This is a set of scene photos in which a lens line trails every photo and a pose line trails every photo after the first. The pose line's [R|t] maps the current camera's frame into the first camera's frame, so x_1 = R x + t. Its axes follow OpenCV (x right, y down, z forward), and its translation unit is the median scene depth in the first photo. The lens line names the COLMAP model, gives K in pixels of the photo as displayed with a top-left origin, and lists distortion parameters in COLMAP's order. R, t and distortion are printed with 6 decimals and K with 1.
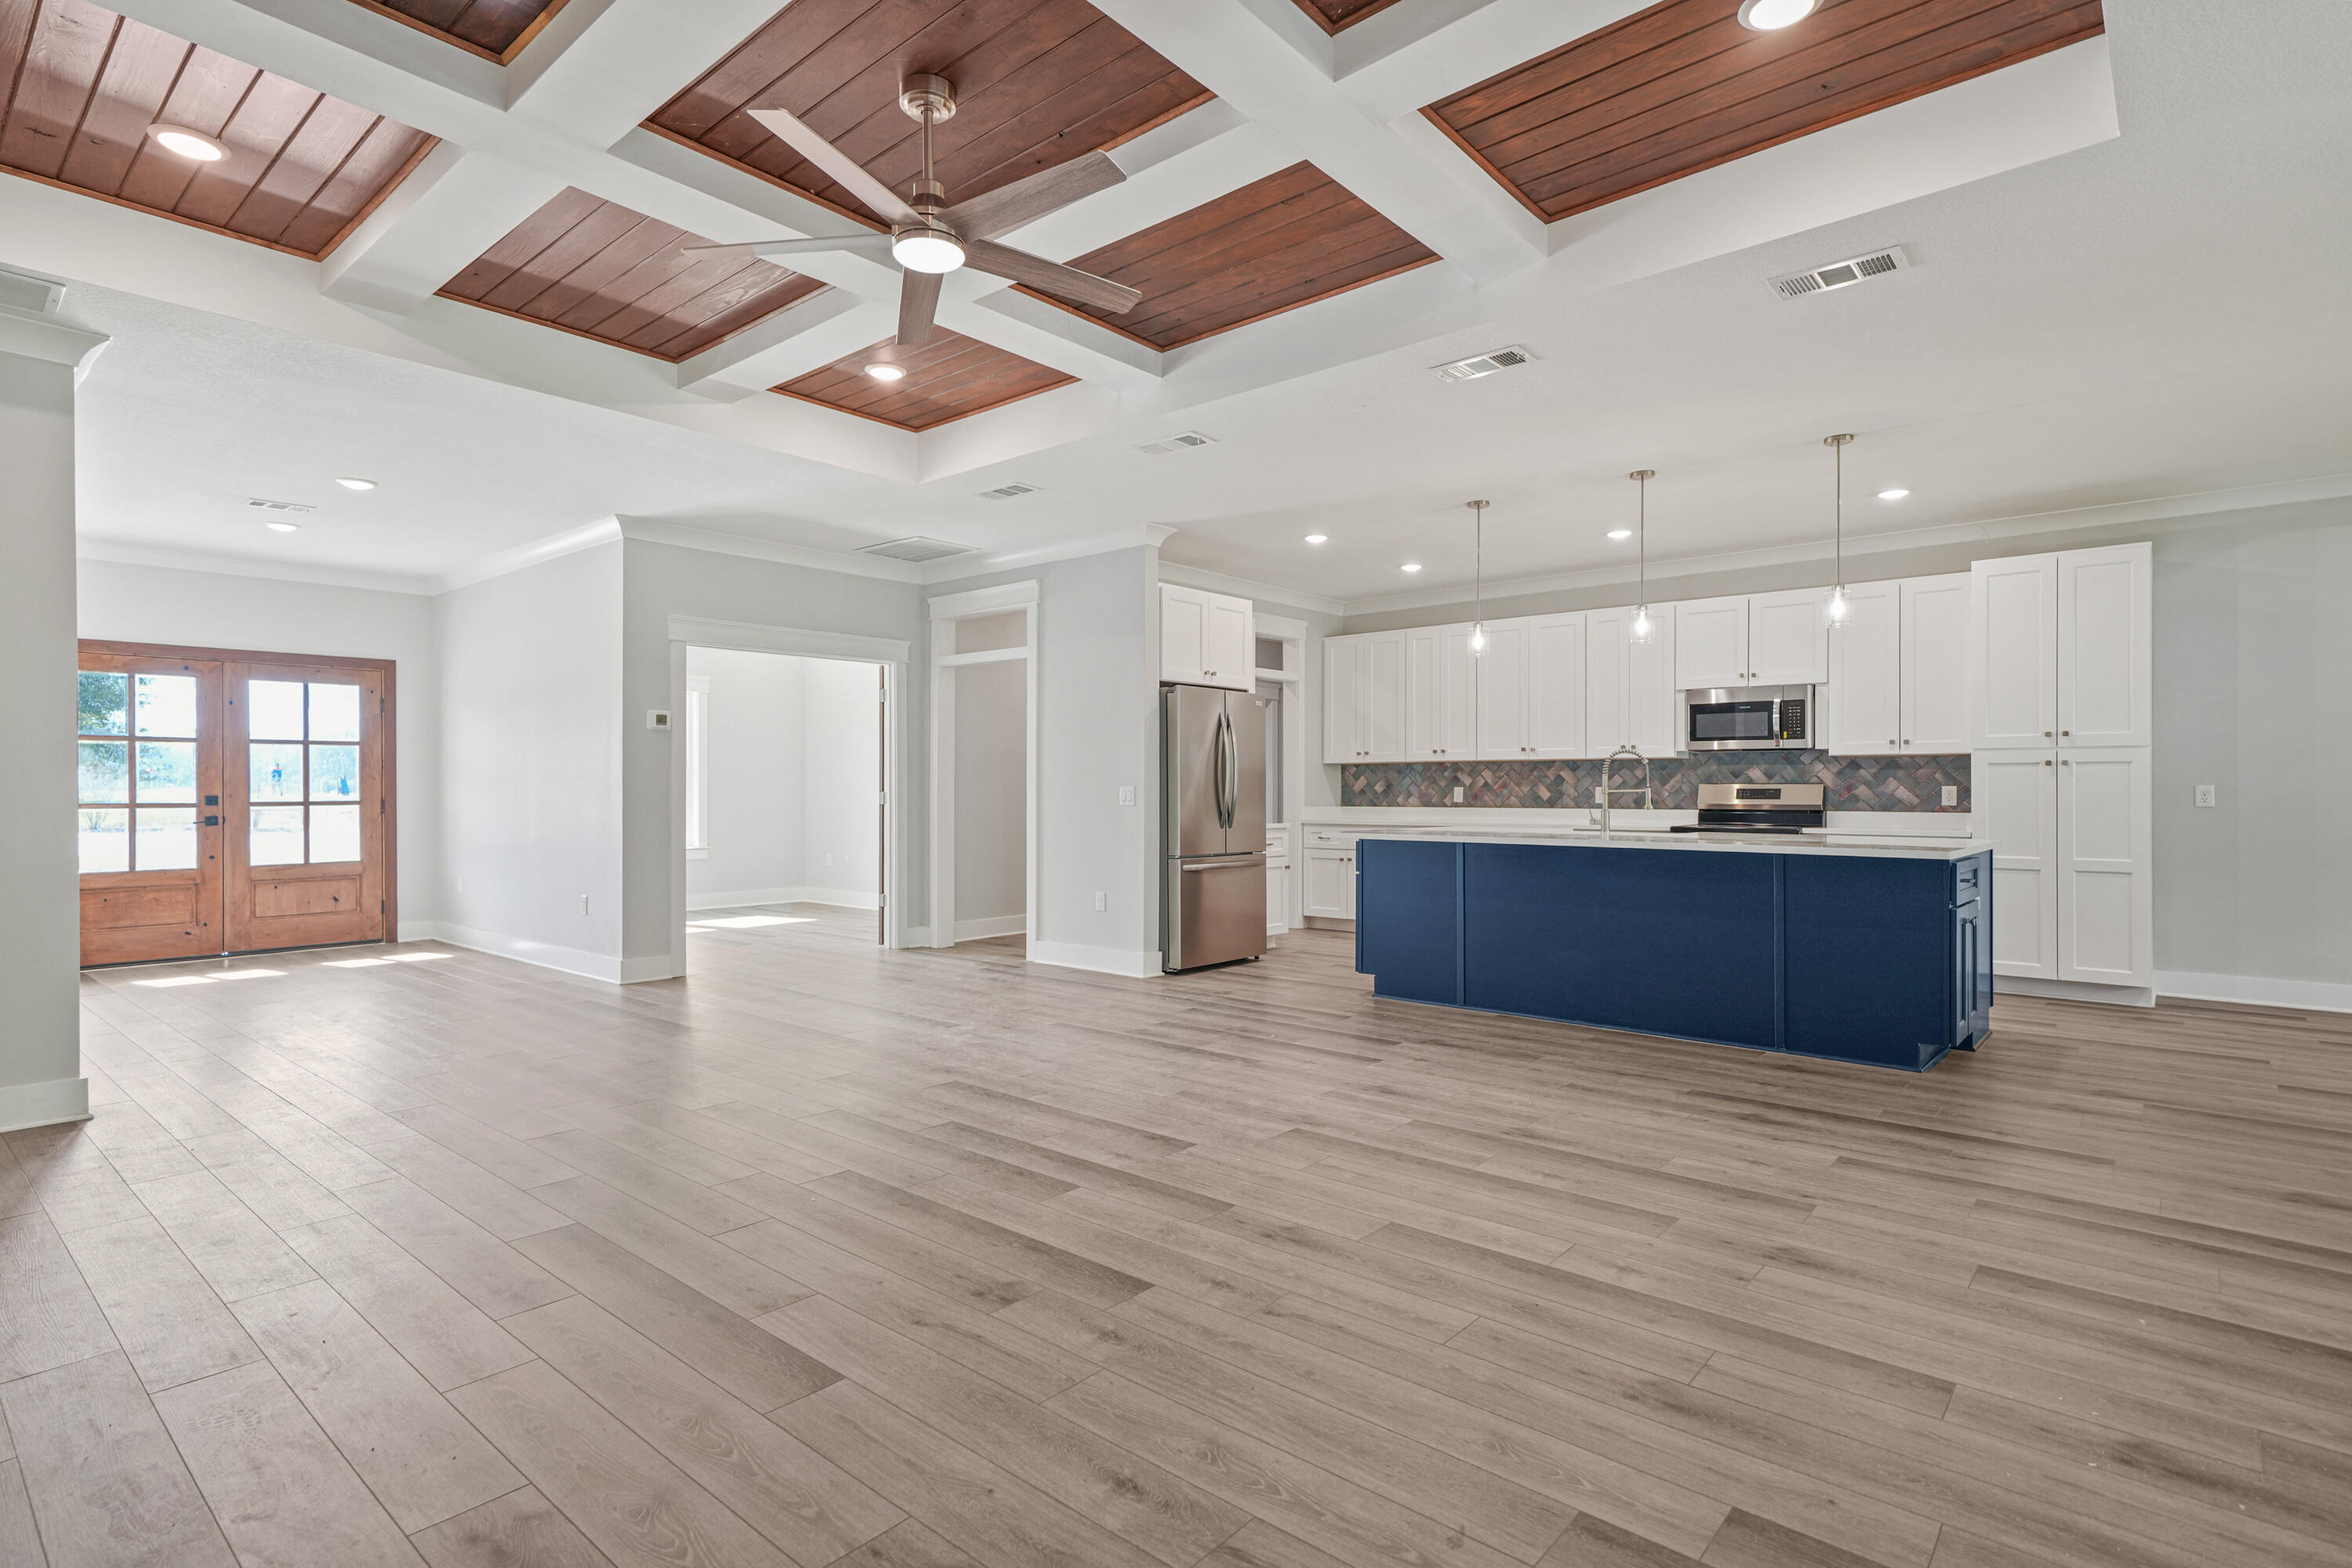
lens RADIAL K [[1160.1, 0, 1143.6], [0, 1160.1, 785.1], [0, 0, 1]] dist [0.006450, 0.004367]
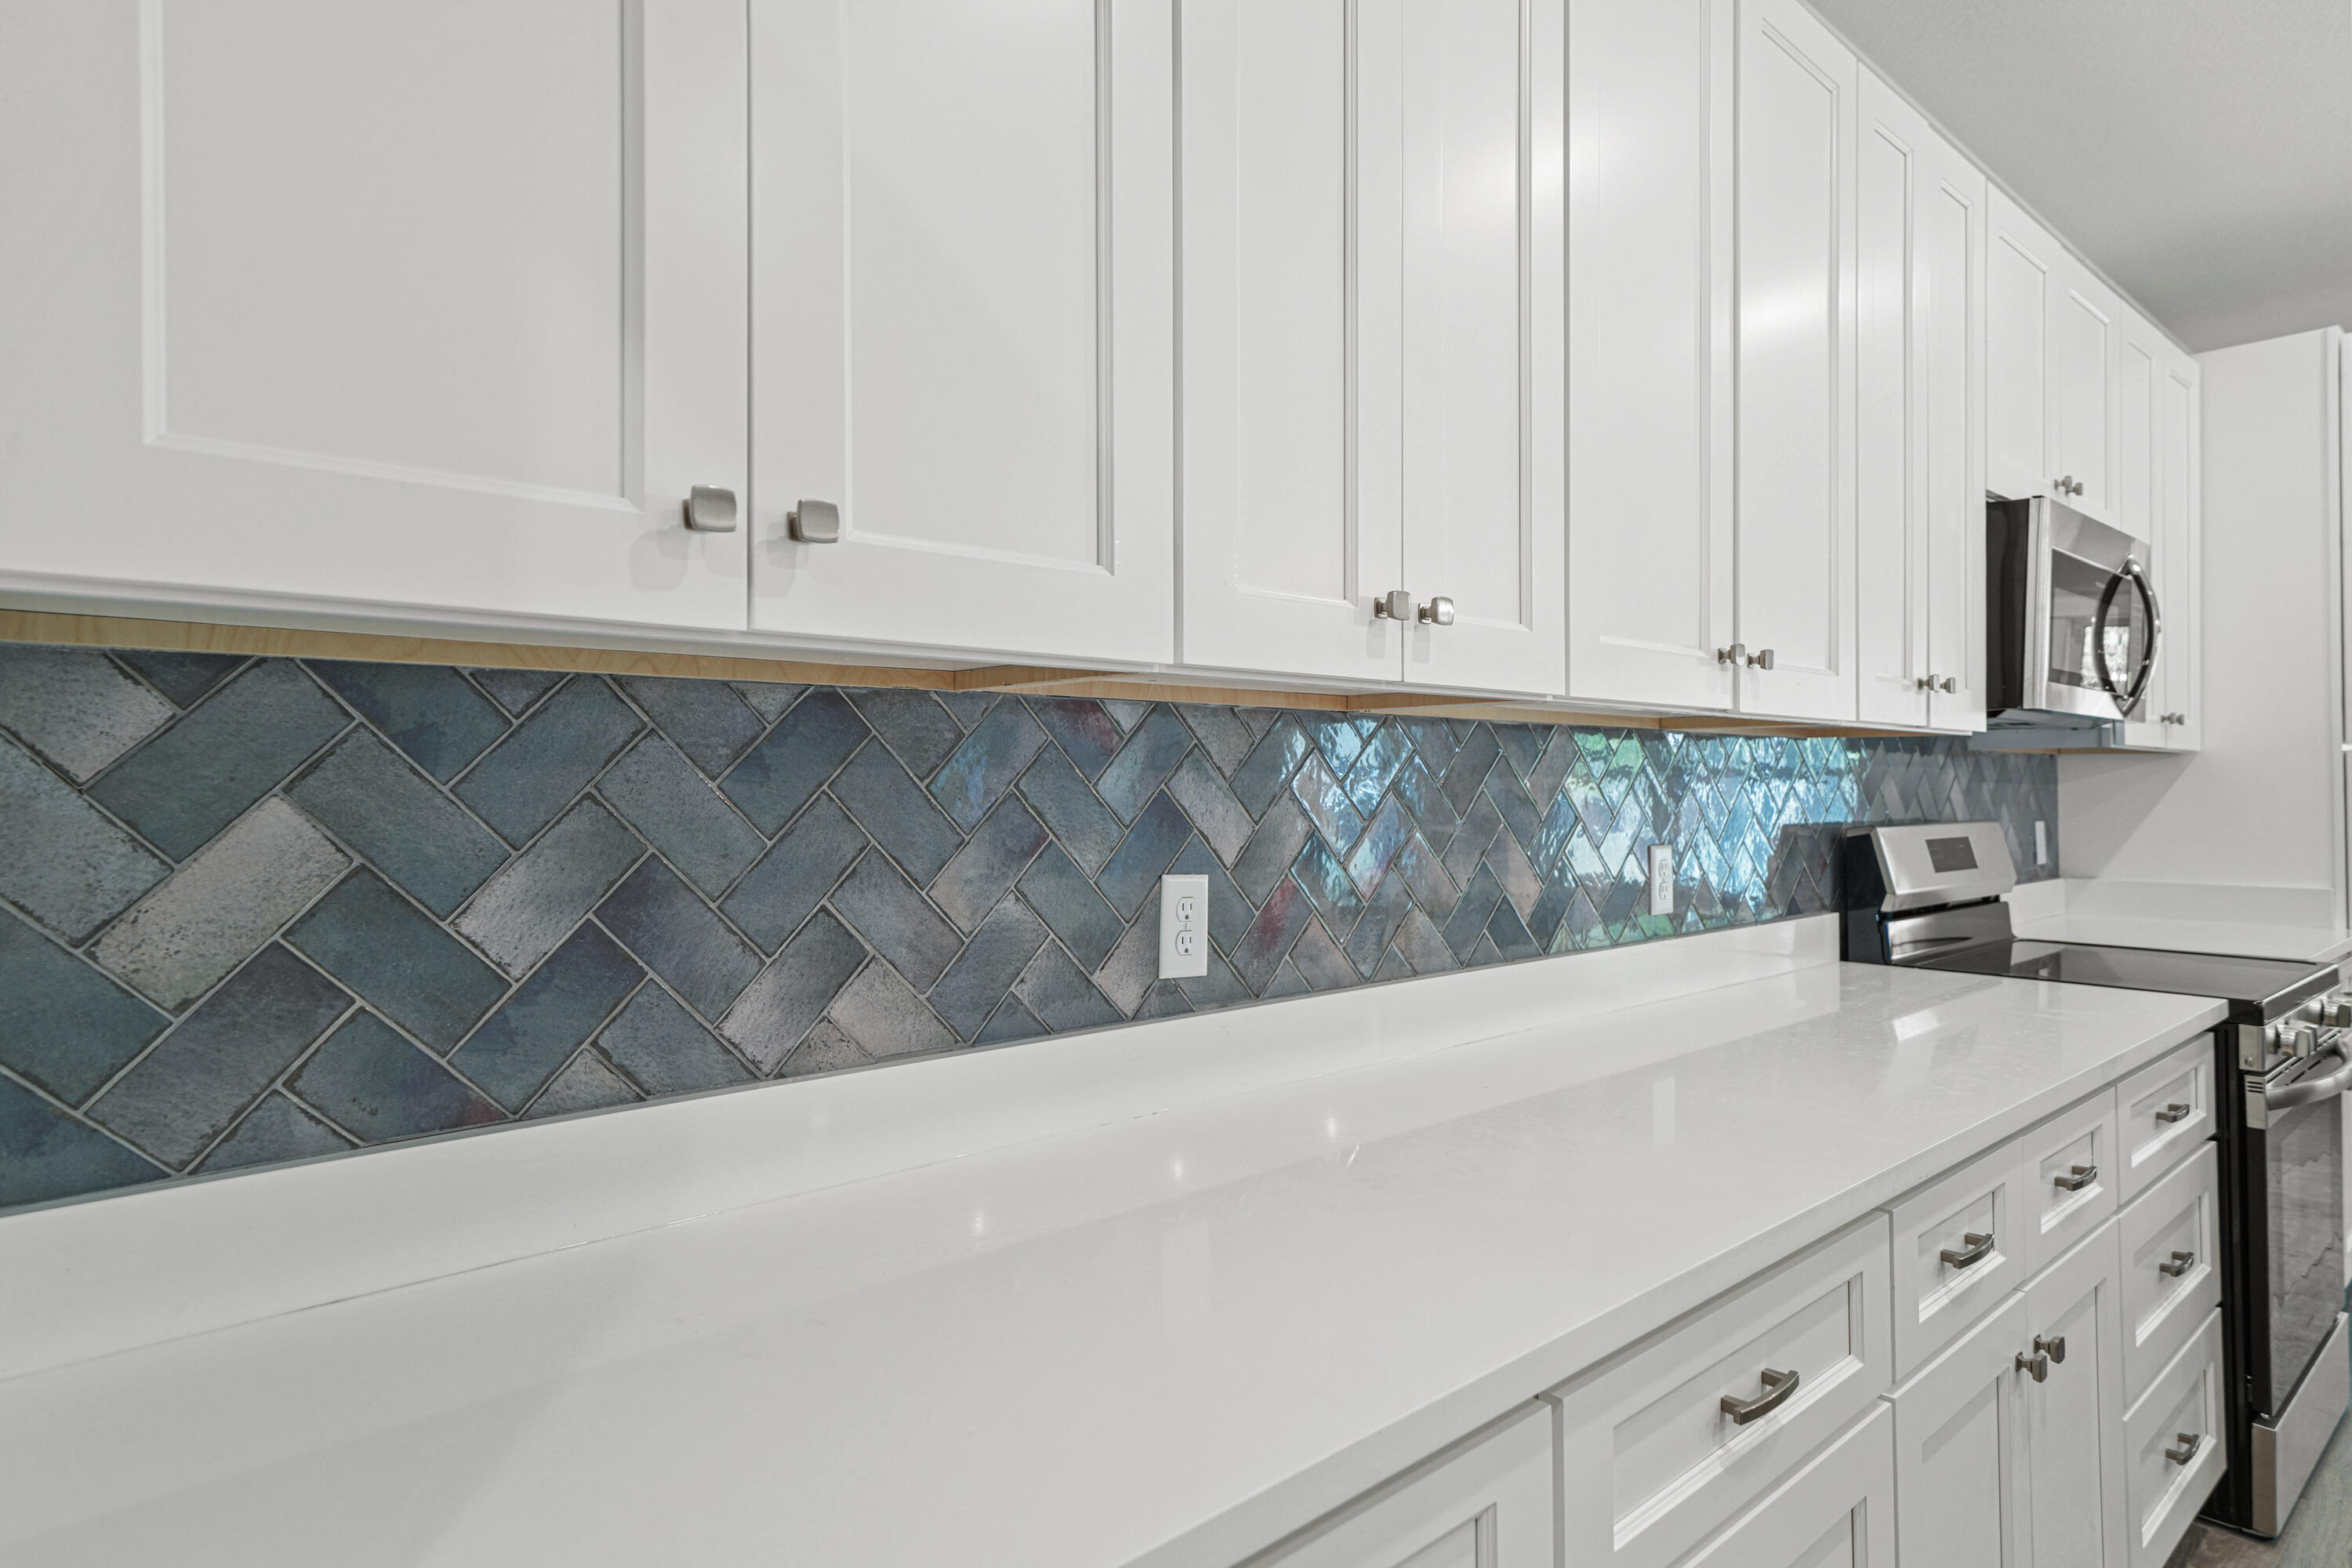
lens RADIAL K [[1333.5, 0, 1154.8], [0, 1333.5, 762.2], [0, 0, 1]] dist [0.019216, 0.005558]
pose [[0.107430, 0.012105, 0.994139, 0.137627], [-0.006761, 0.999912, -0.011444, -0.013684], [-0.994190, -0.005492, 0.107502, 1.292177]]
